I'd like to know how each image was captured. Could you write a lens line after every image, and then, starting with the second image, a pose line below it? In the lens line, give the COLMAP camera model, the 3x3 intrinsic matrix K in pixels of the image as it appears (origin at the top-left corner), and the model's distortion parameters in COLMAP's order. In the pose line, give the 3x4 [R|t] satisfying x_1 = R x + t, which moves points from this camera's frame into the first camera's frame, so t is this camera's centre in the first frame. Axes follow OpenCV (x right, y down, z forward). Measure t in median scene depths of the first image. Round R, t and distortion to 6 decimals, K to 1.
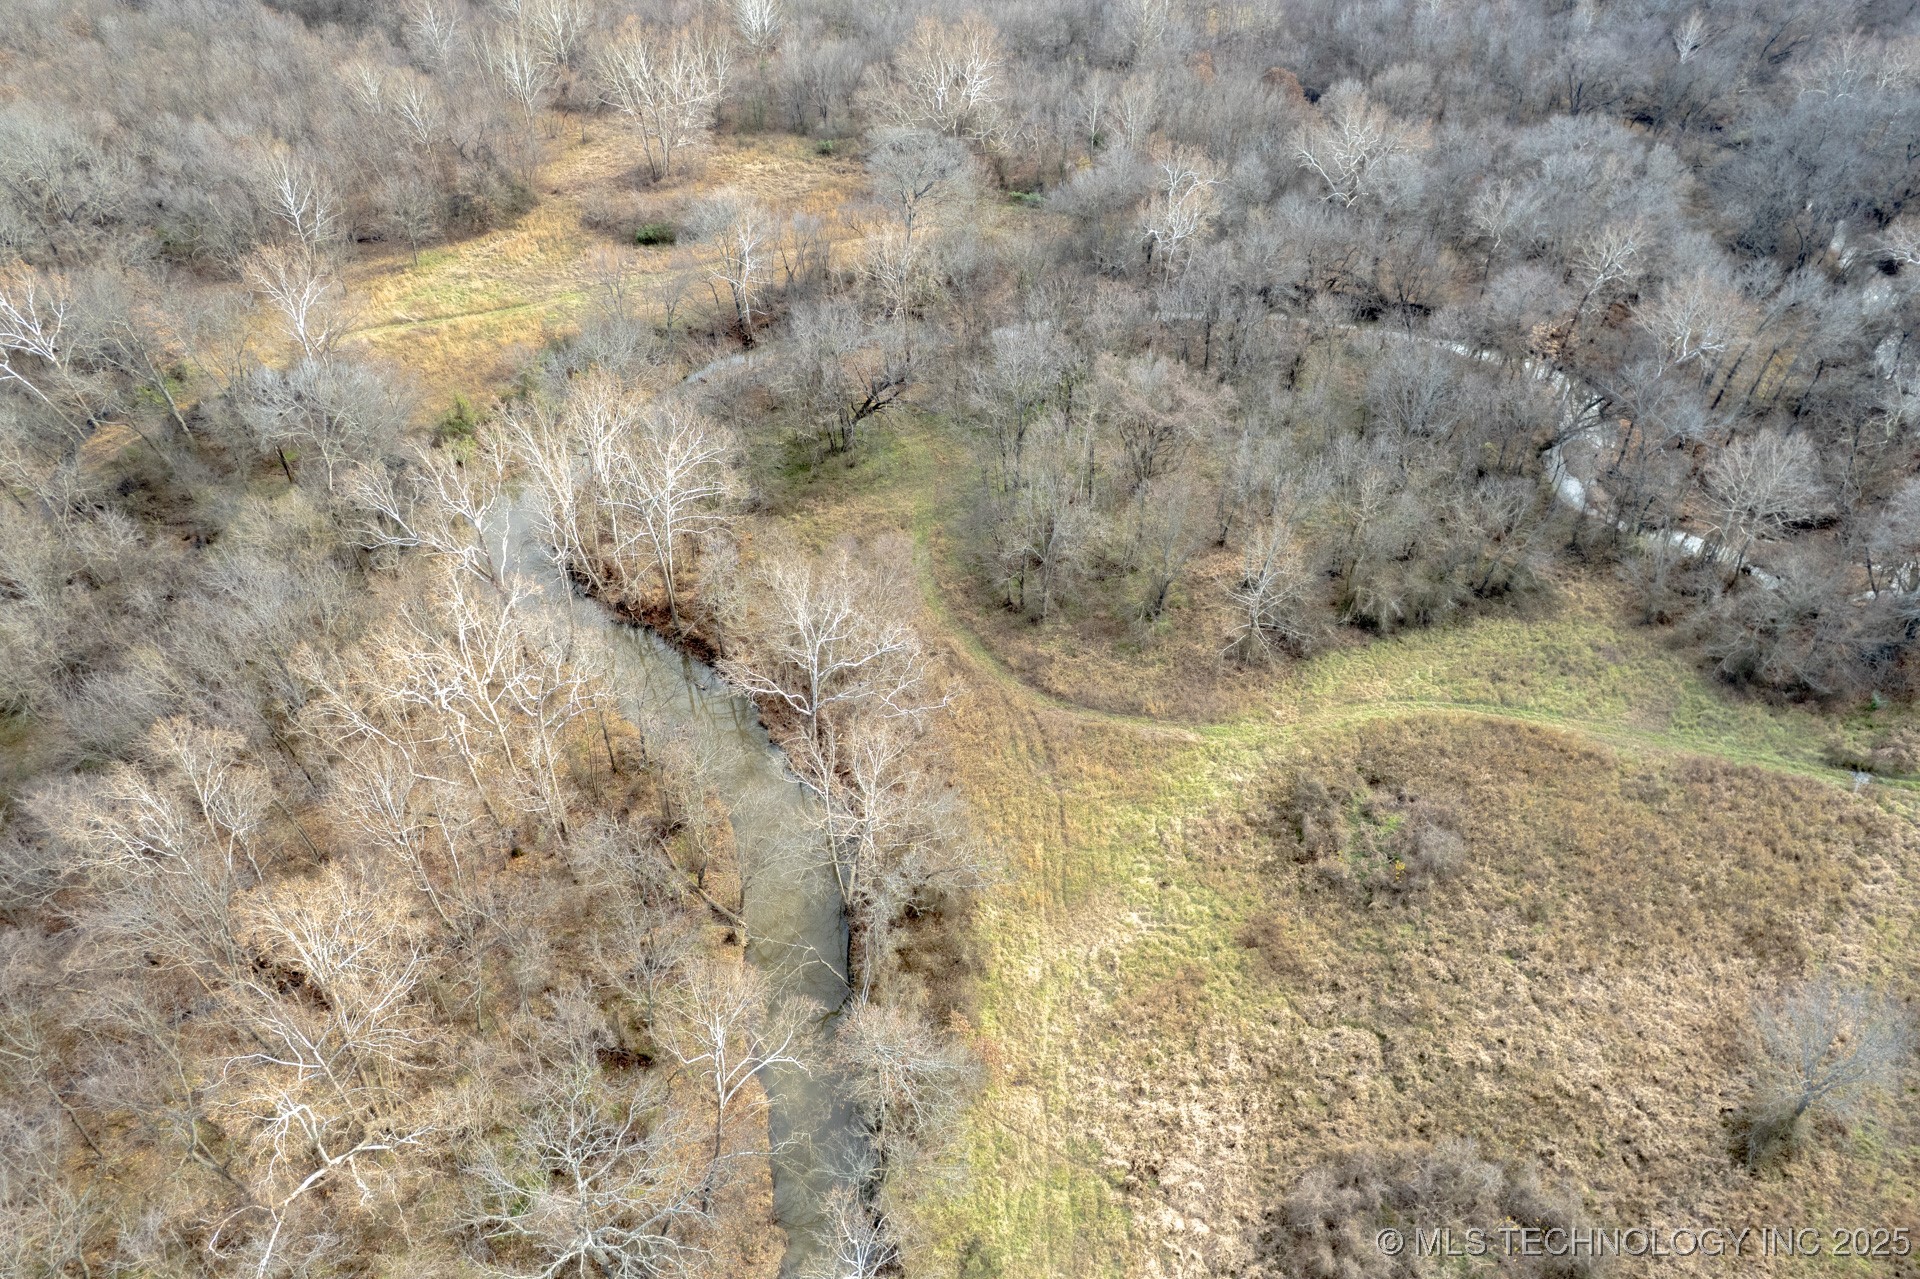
lens RADIAL K [[1263.1, 0, 971.6], [0, 1263.1, 644.2], [0, 0, 1]] dist [-0.073198, 0.066471]
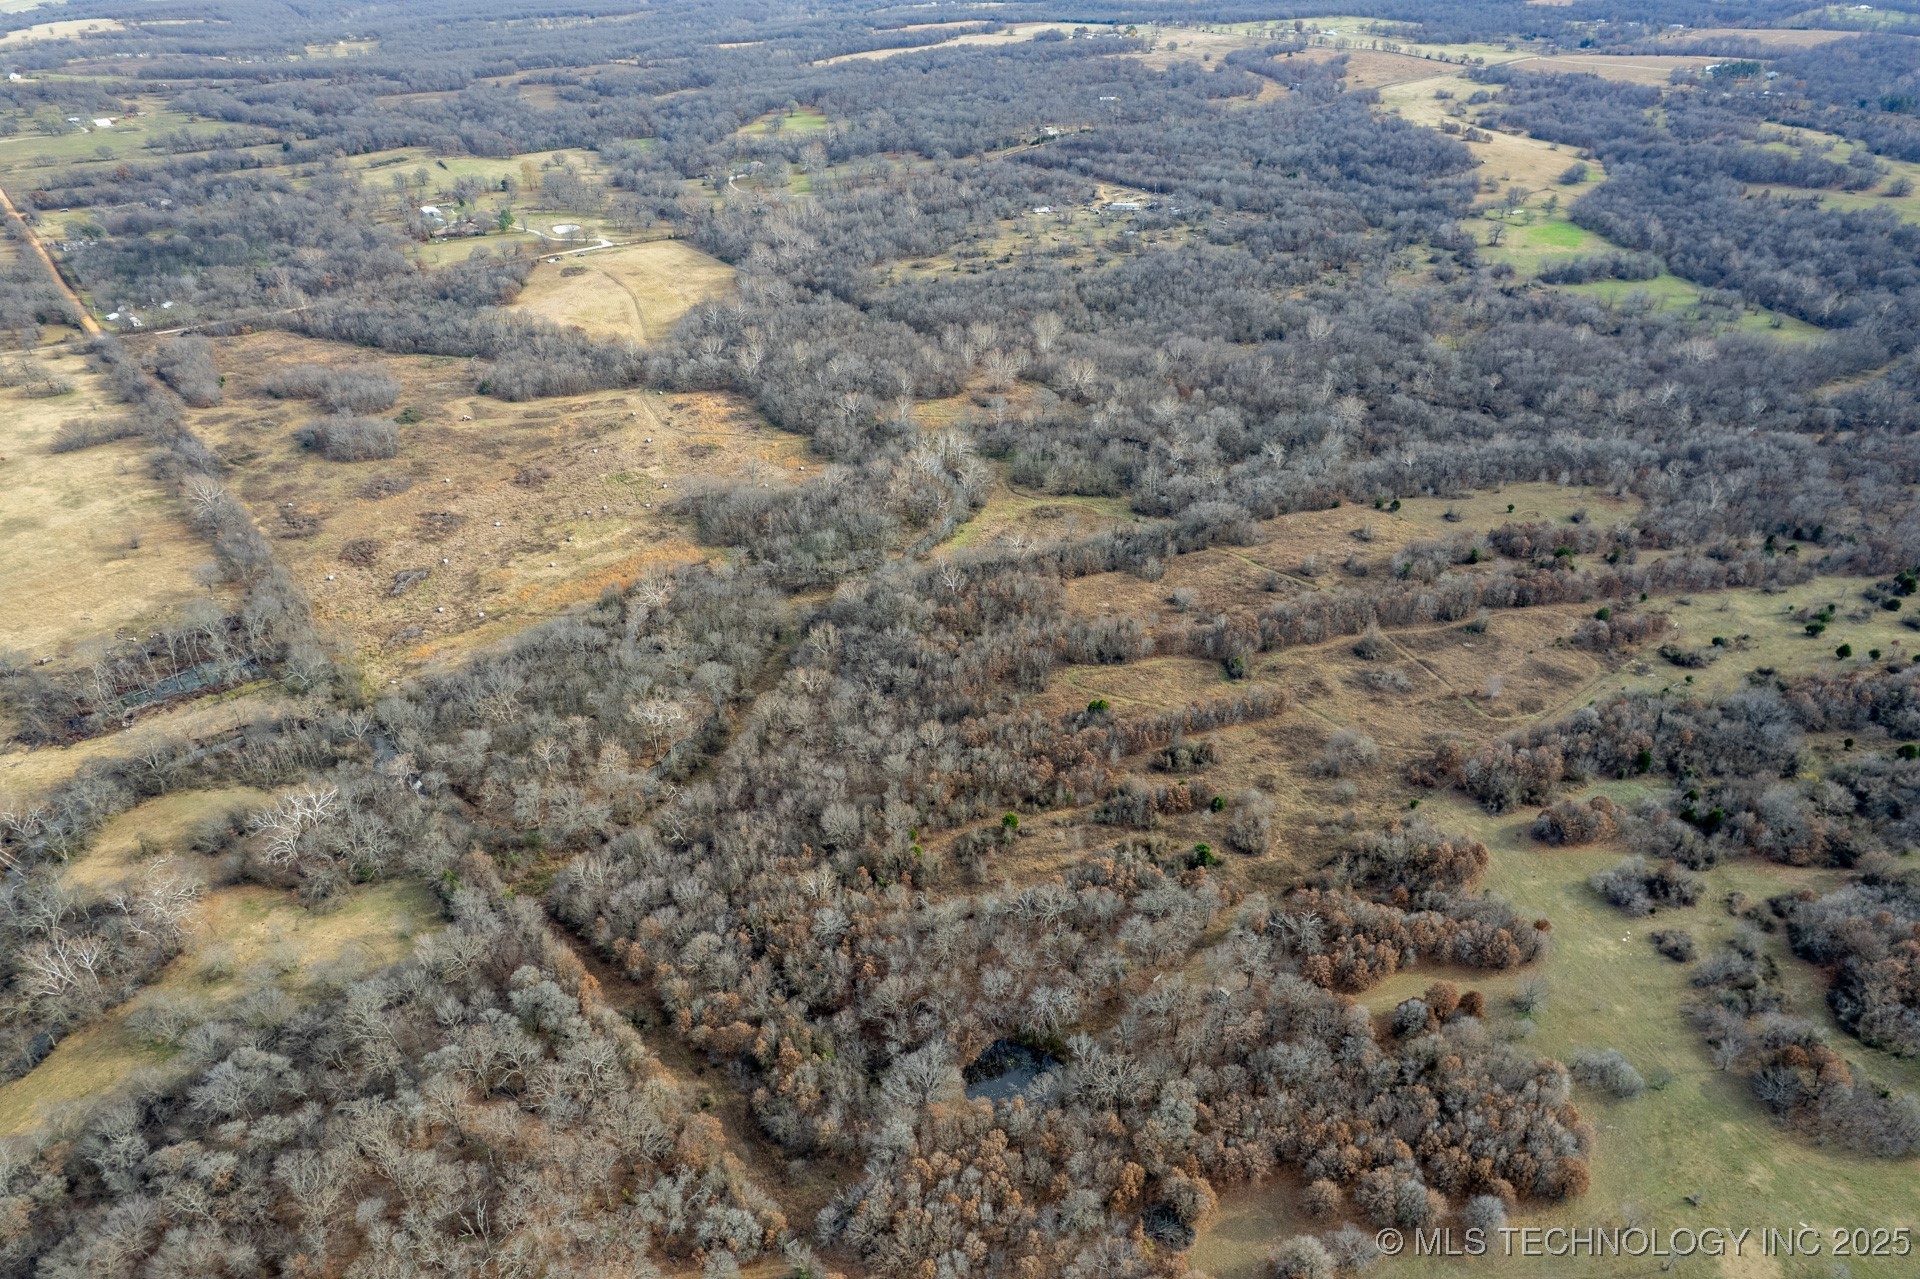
lens RADIAL K [[1263.1, 0, 955.1], [0, 1263.1, 640.4], [0, 0, 1]] dist [-0.073198, 0.066471]
pose [[0.919233, 0.199031, -0.339702, 1.204709], [-0.244566, 0.964818, -0.096509, 0.830848], [0.308543, 0.171794, 0.935569, -2.732627]]
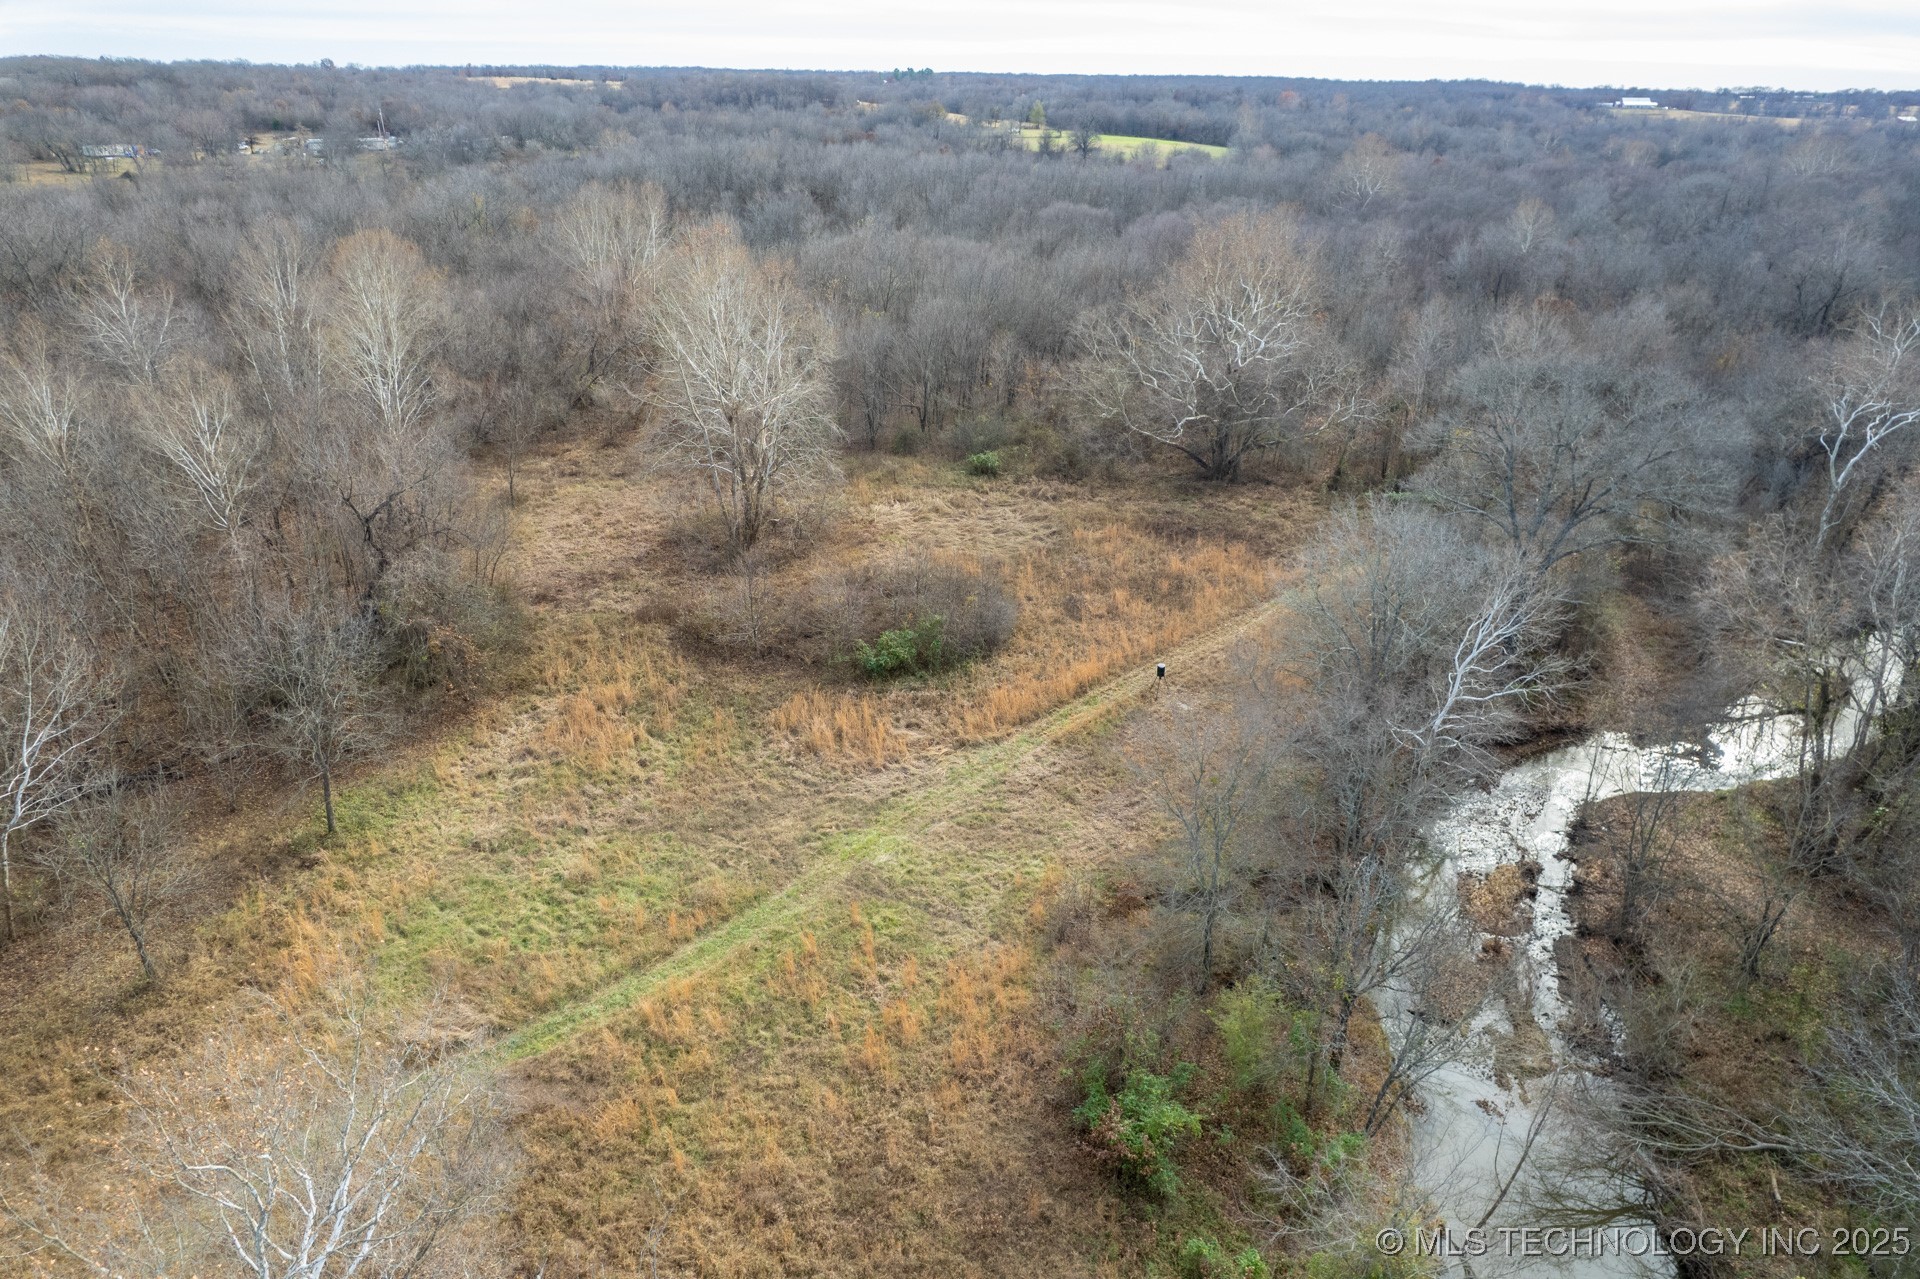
lens RADIAL K [[1263.1, 0, 985.1], [0, 1263.1, 667.0], [0, 0, 1]] dist [-0.073198, 0.066471]
pose [[0.927801, -0.160936, 0.336578, -0.406541], [0.240441, 0.947760, -0.209618, -0.244034], [-0.285260, 0.275411, 0.918028, 0.644057]]
